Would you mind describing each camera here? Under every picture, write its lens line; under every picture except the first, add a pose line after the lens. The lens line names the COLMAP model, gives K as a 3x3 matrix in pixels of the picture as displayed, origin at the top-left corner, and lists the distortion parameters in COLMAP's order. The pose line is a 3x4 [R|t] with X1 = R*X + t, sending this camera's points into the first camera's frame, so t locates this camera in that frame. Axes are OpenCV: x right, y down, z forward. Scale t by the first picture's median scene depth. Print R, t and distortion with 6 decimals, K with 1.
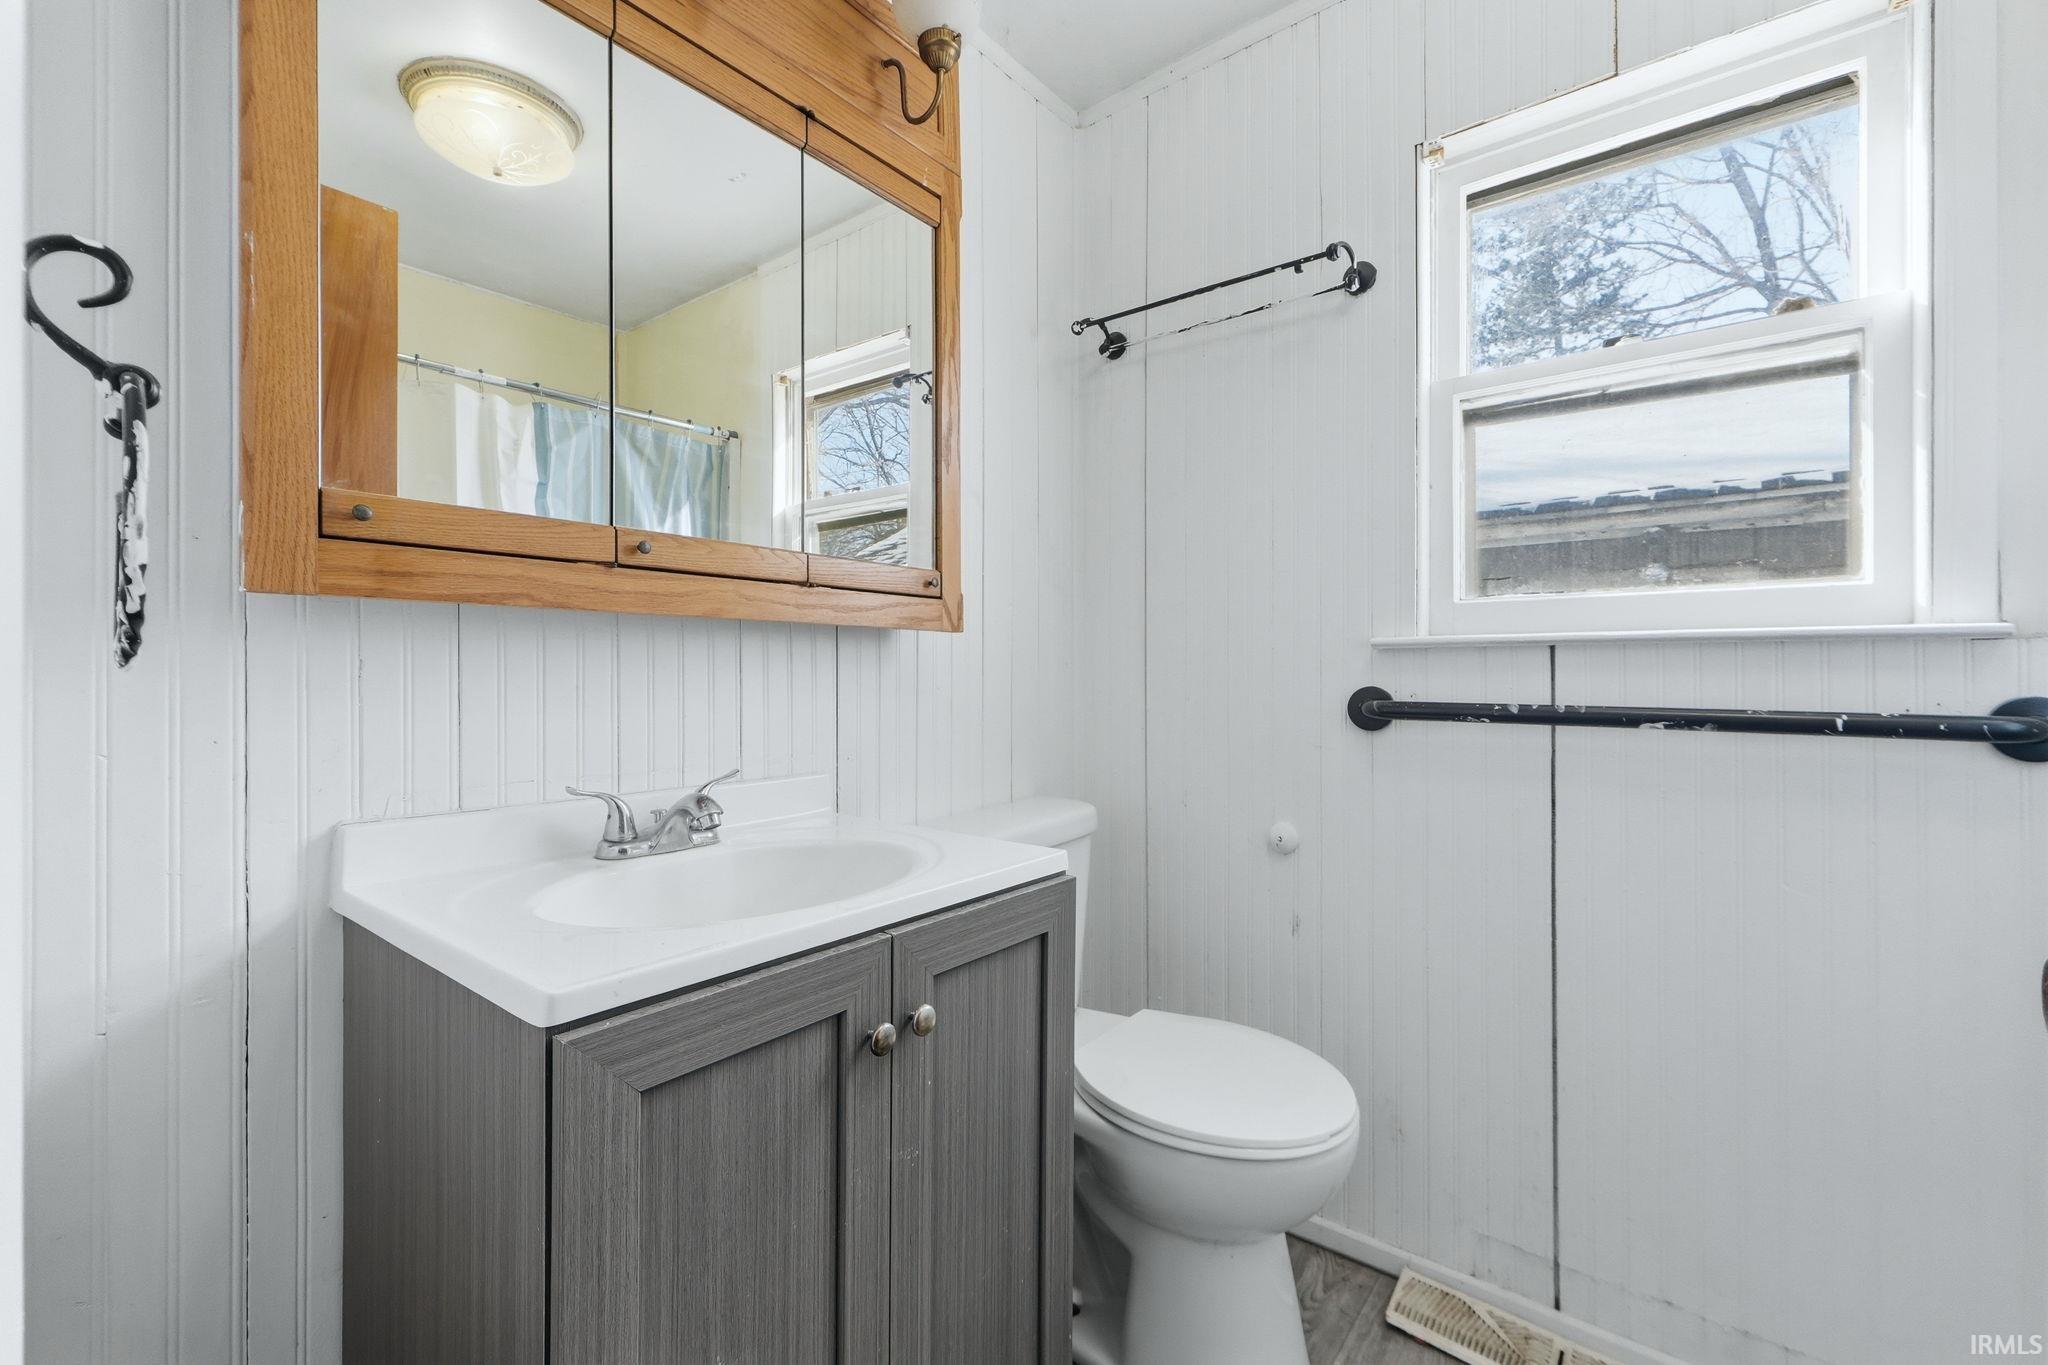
lens RADIAL K [[868.1, 0, 1022.4], [0, 868.1, 673.7], [0, 0, 1]] dist [-0.000014, 0.000689]
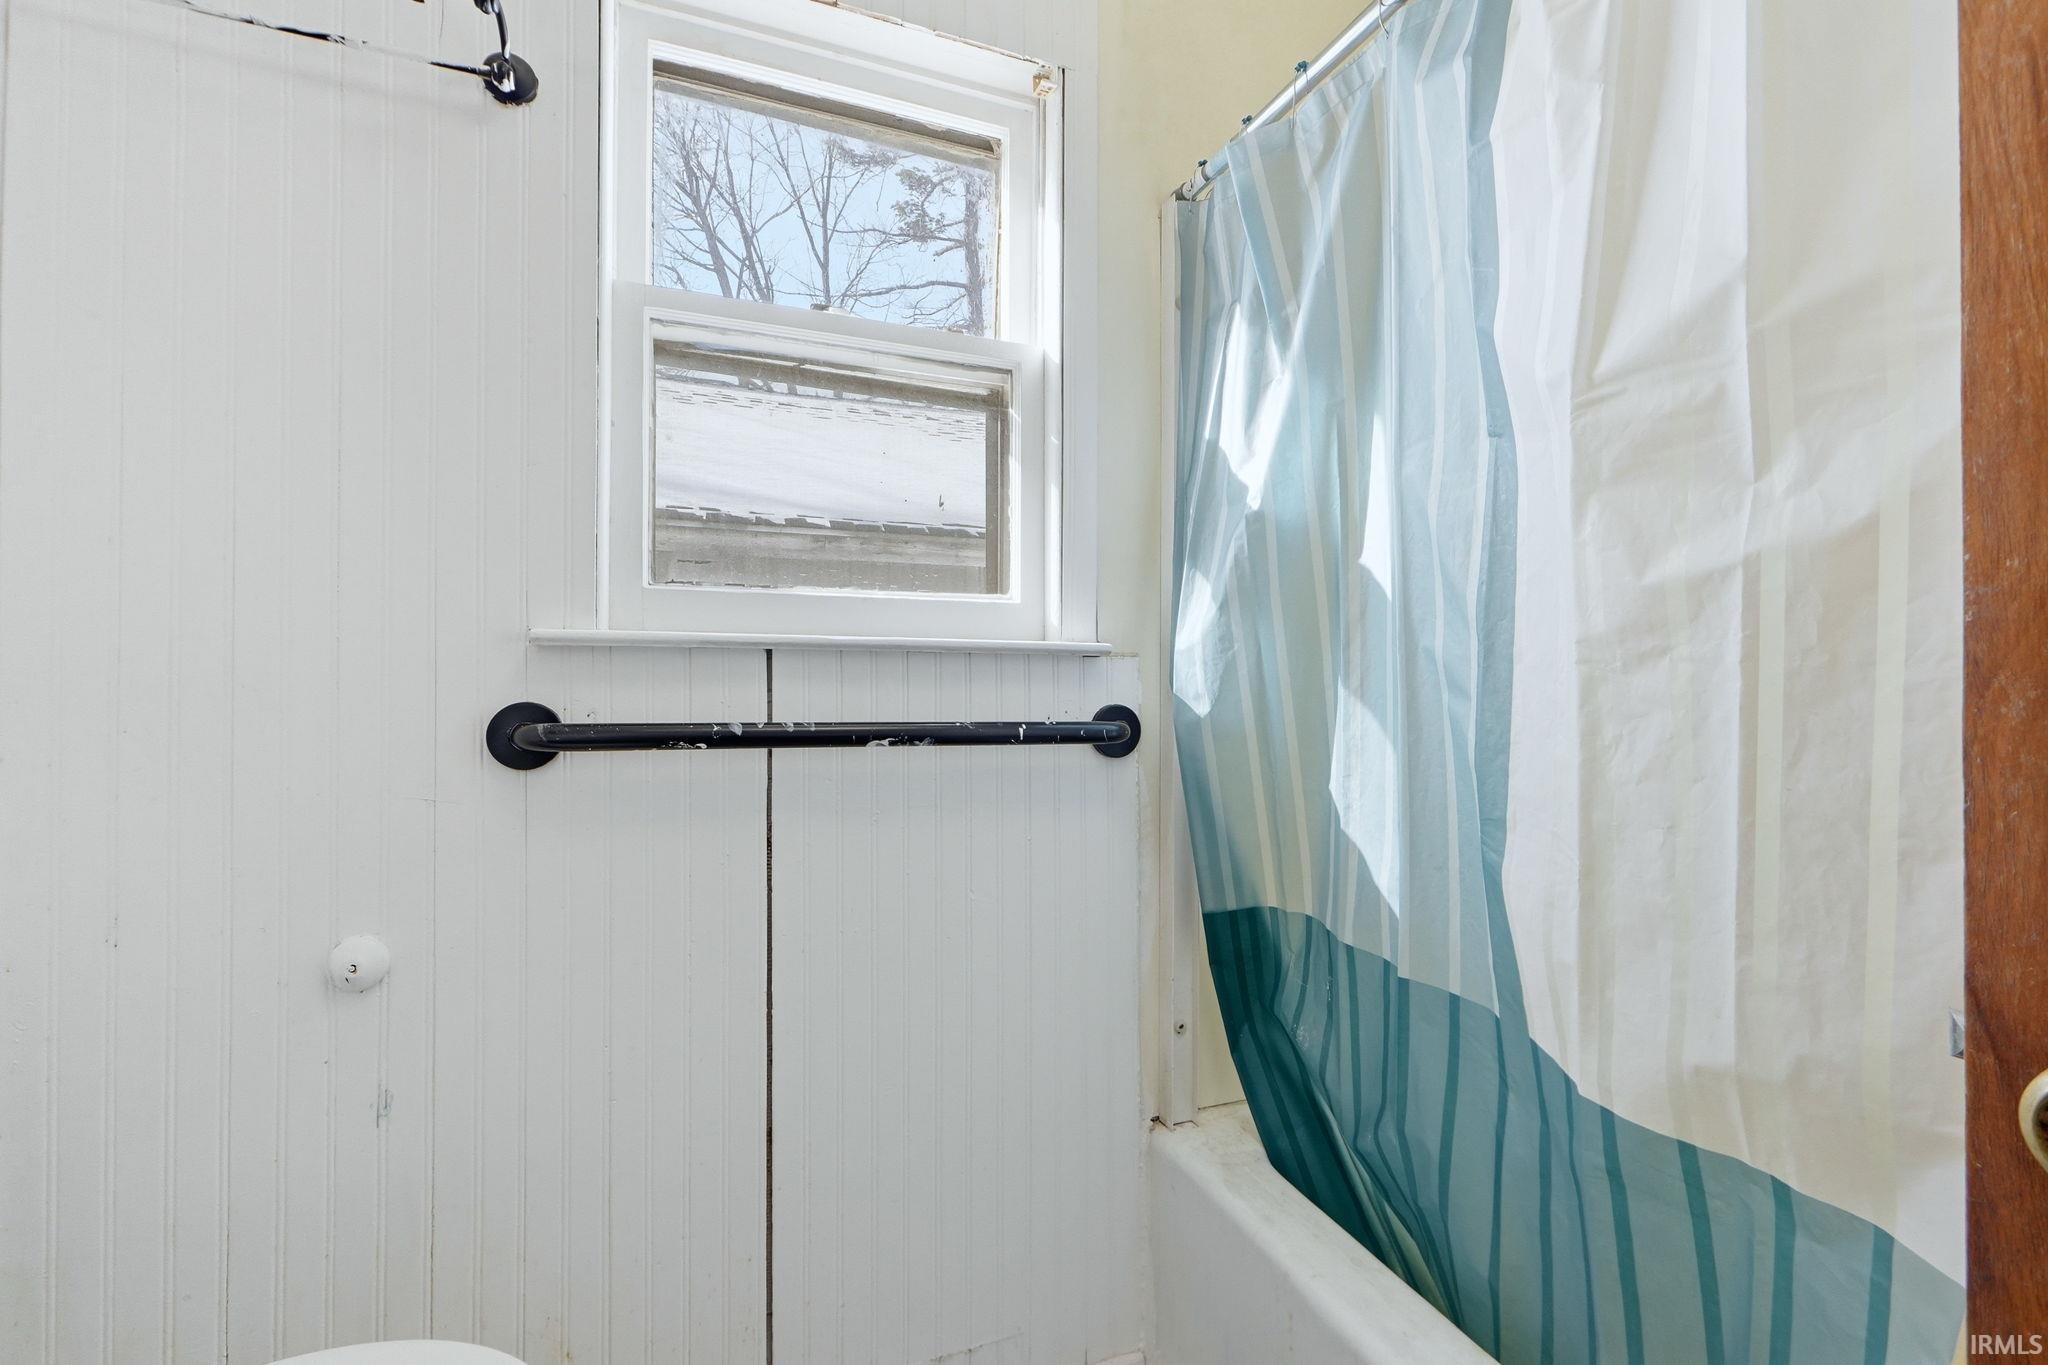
lens RADIAL K [[868.1, 0, 1022.5], [0, 868.1, 677.1], [0, 0, 1]] dist [-0.000014, 0.000689]
pose [[0.513212, 0.008478, 0.858220, 0.031815], [-0.004717, 0.999964, -0.007057, -0.001846], [-0.858249, -0.000426, 0.513233, 0.375674]]
